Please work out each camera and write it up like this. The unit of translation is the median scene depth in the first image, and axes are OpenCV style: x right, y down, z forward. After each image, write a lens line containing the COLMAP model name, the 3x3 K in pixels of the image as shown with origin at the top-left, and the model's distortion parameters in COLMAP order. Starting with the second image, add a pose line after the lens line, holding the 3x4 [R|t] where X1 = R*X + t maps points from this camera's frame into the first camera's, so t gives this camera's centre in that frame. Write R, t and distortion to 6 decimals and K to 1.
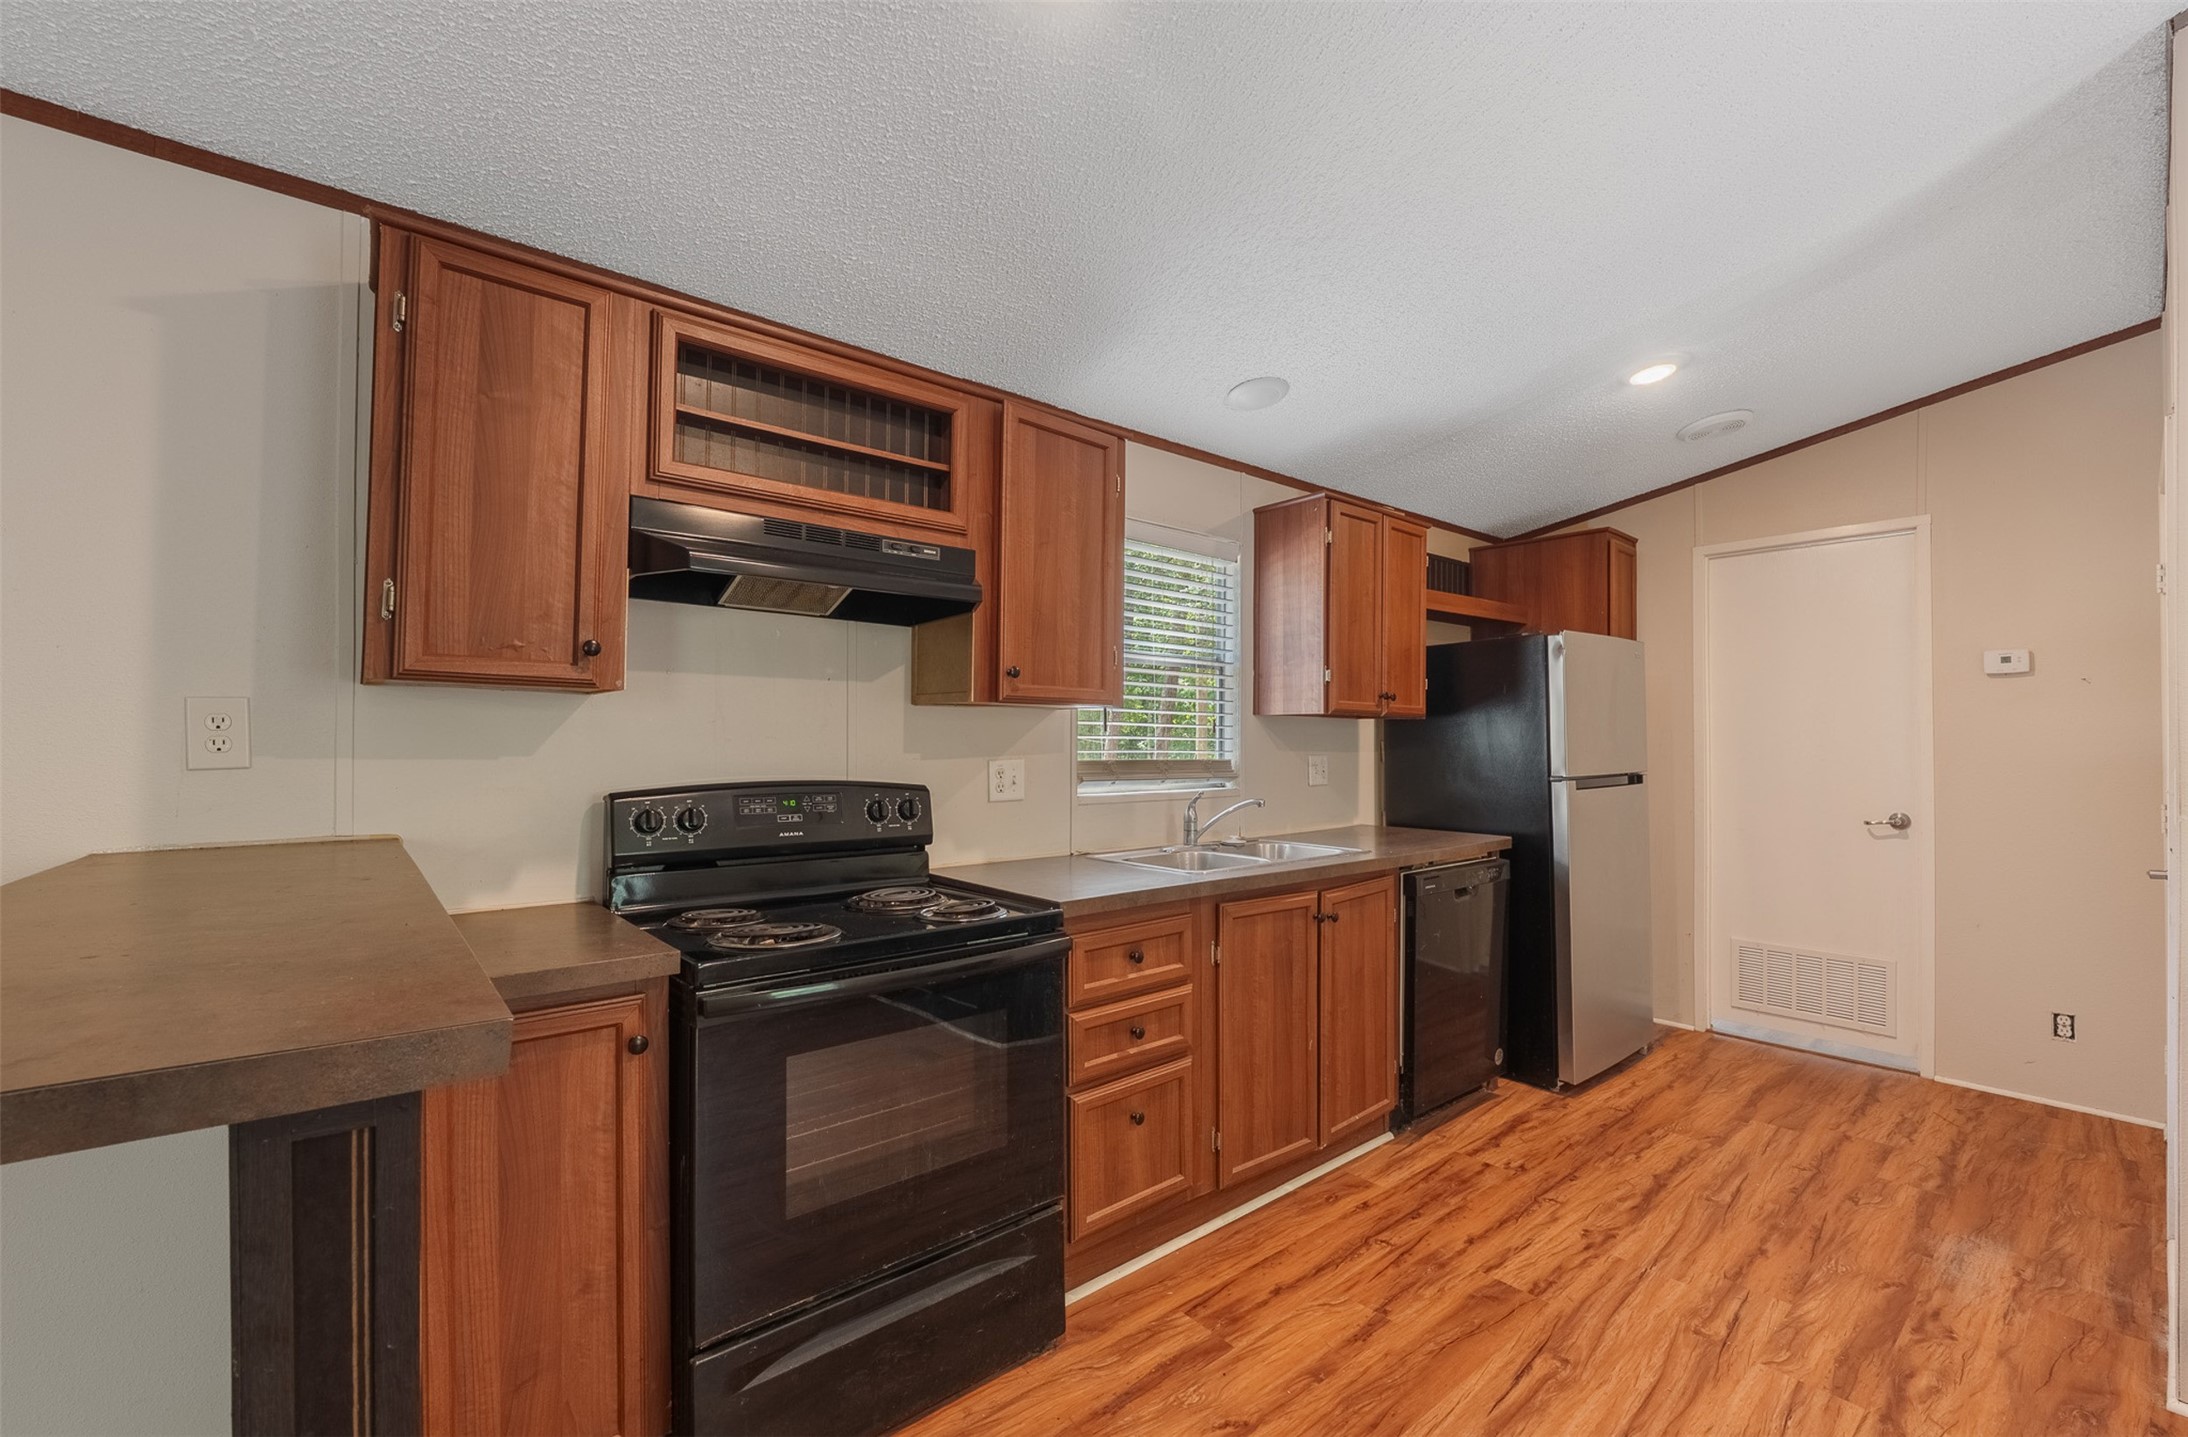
lens RADIAL K [[916.4, 0, 1107.1], [0, 916.4, 725.6], [0, 0, 1]] dist [-0.011470, -0.000011]
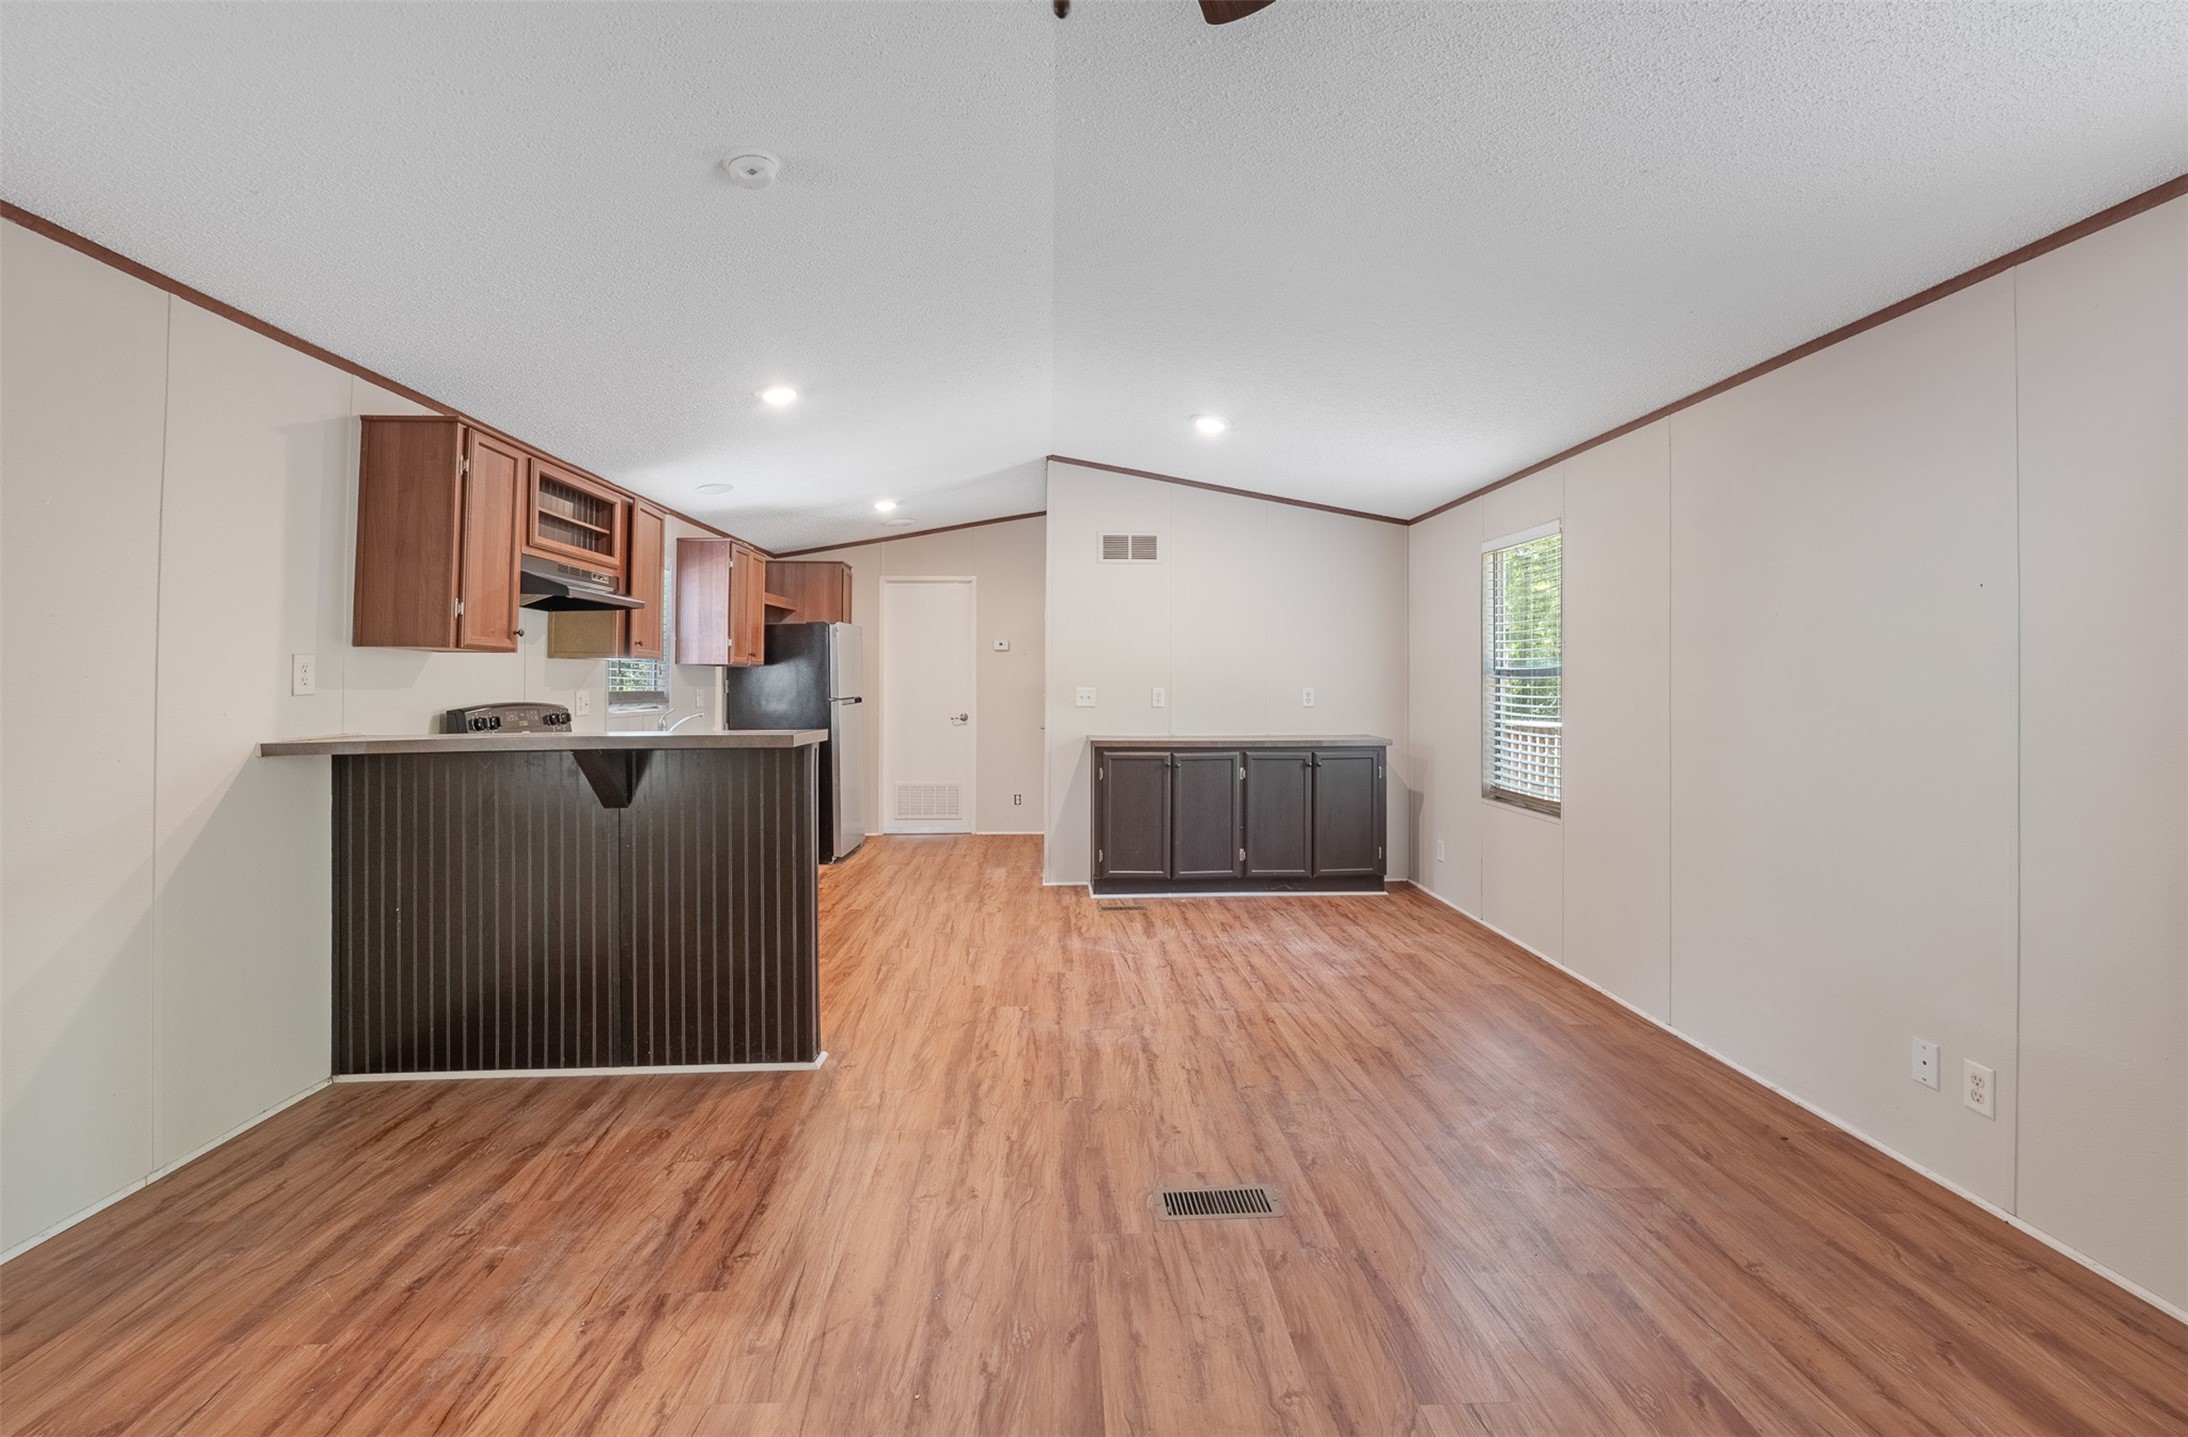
lens RADIAL K [[910.7, 0, 1098.4], [0, 910.7, 665.8], [0, 0, 1]] dist [-0.011114, -0.000160]
pose [[0.613441, 0.010824, 0.789666, -0.919417], [-0.009283, 0.999936, -0.006494, -0.007361], [-0.789686, -0.003346, 0.613503, -0.828914]]
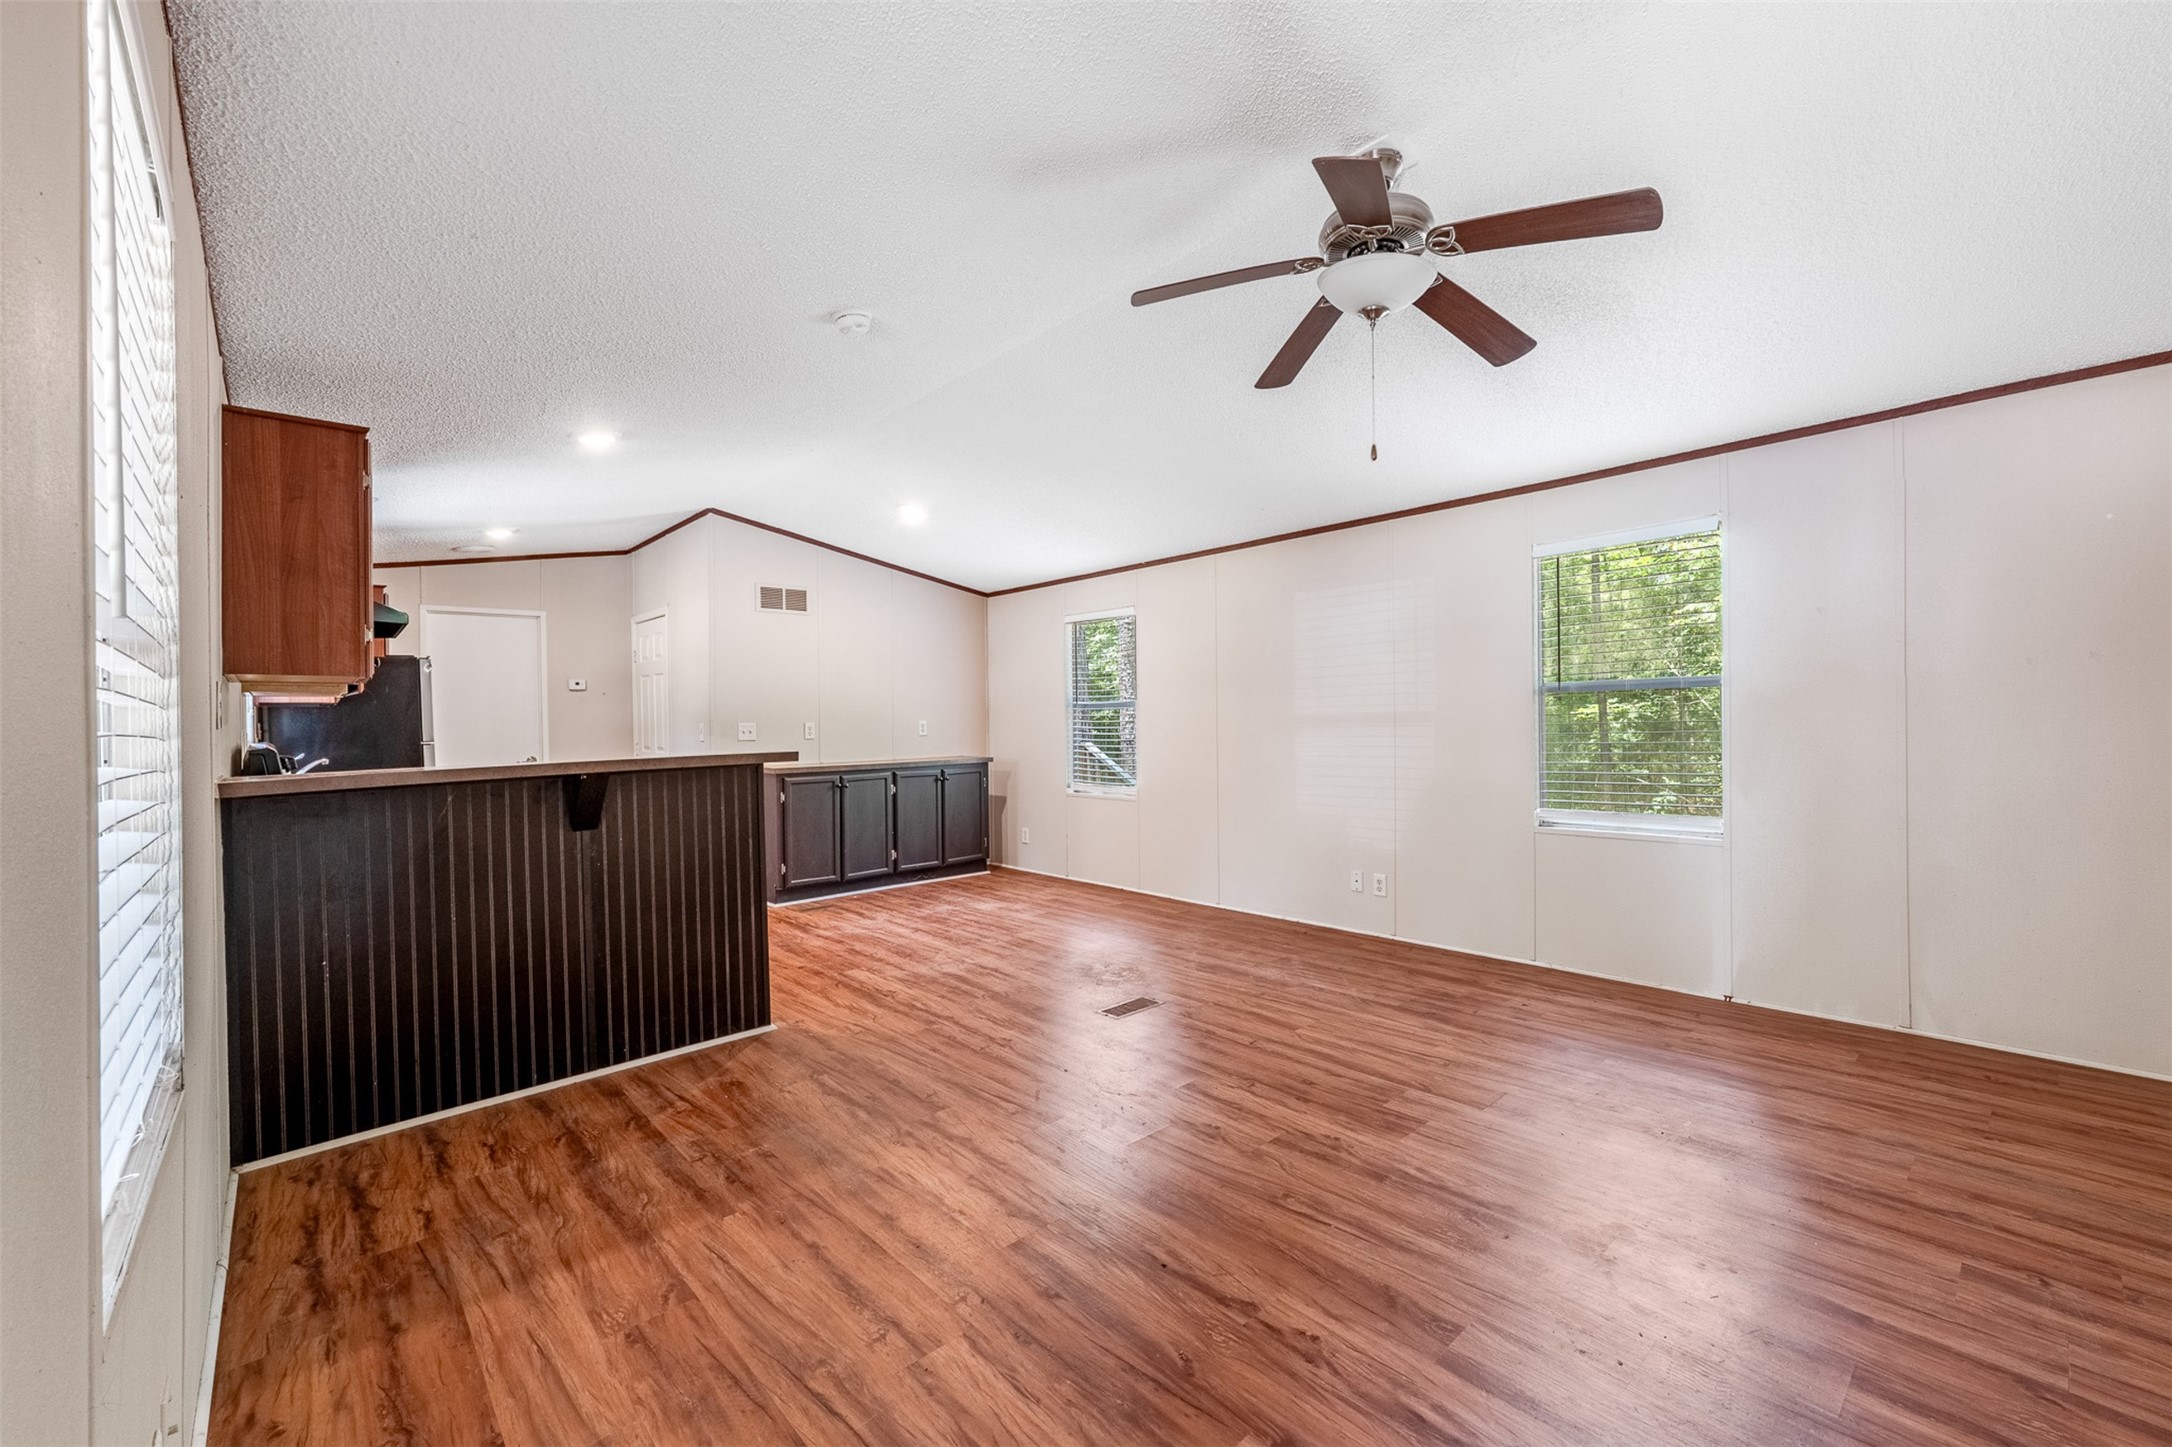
lens RADIAL K [[875.4, 0, 1086.0], [0, 875.4, 723.5], [0, 0, 1]] dist [0.002395, 0.000141]
pose [[-0.023461, -0.006458, 0.999704, -1.607411], [0.005359, 0.999964, 0.006586, 0.023622], [-0.999710, 0.005512, -0.023425, -0.271699]]
